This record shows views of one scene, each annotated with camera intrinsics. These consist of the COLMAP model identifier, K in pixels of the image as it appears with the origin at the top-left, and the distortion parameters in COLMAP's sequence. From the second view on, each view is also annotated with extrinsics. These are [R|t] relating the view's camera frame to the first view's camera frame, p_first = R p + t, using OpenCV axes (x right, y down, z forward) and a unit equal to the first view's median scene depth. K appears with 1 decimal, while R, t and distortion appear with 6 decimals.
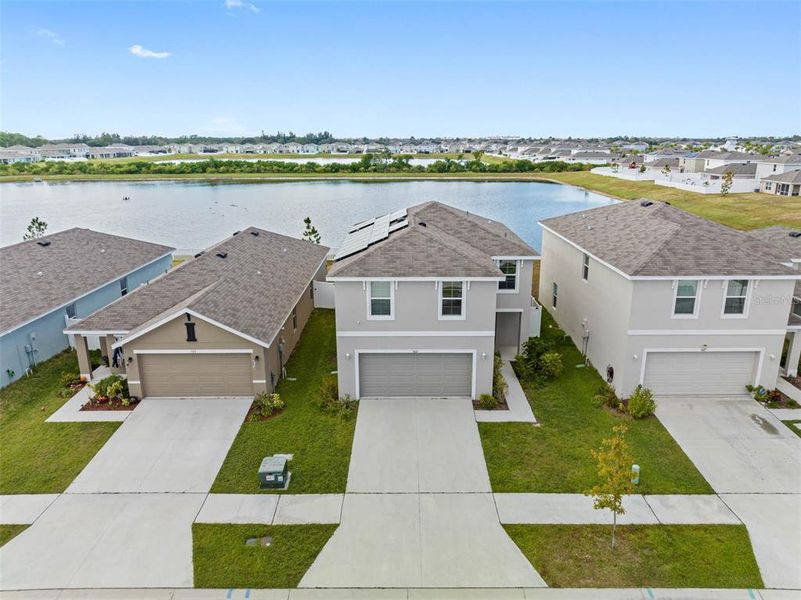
lens RADIAL K [[568.5, 0, 400.1], [0, 568.5, 293.3], [0, 0, 1]] dist [-0.005591, -0.006007]
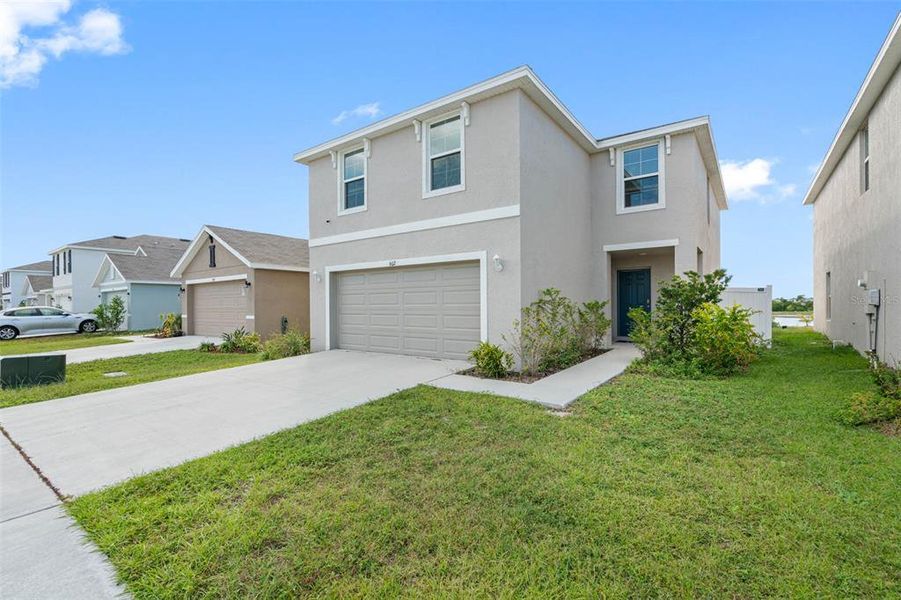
lens RADIAL K [[404.0, 0, 449.4], [0, 404.0, 310.1], [0, 0, 1]] dist [-0.002186, 0.000122]
pose [[0.804322, 0.005436, -0.594169, 0.314654], [-0.149880, 0.969480, -0.194021, 0.219732], [0.574981, 0.245109, 0.780589, 0.742148]]
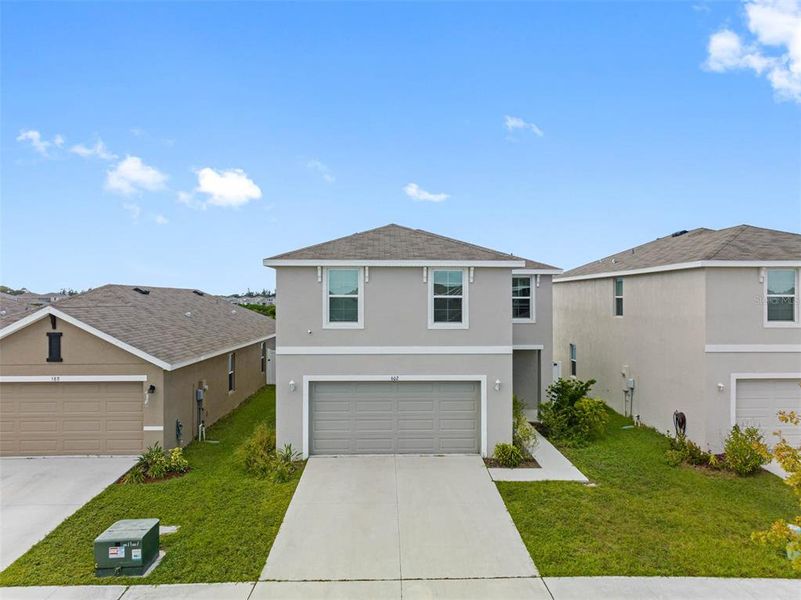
lens RADIAL K [[568.5, 0, 400.1], [0, 568.5, 293.3], [0, 0, 1]] dist [-0.005591, -0.006007]
pose [[0.999486, 0.003264, 0.031896, 0.011658], [0.005447, 0.963053, -0.269258, 0.188388], [-0.031597, 0.269293, 0.962540, 0.338684]]
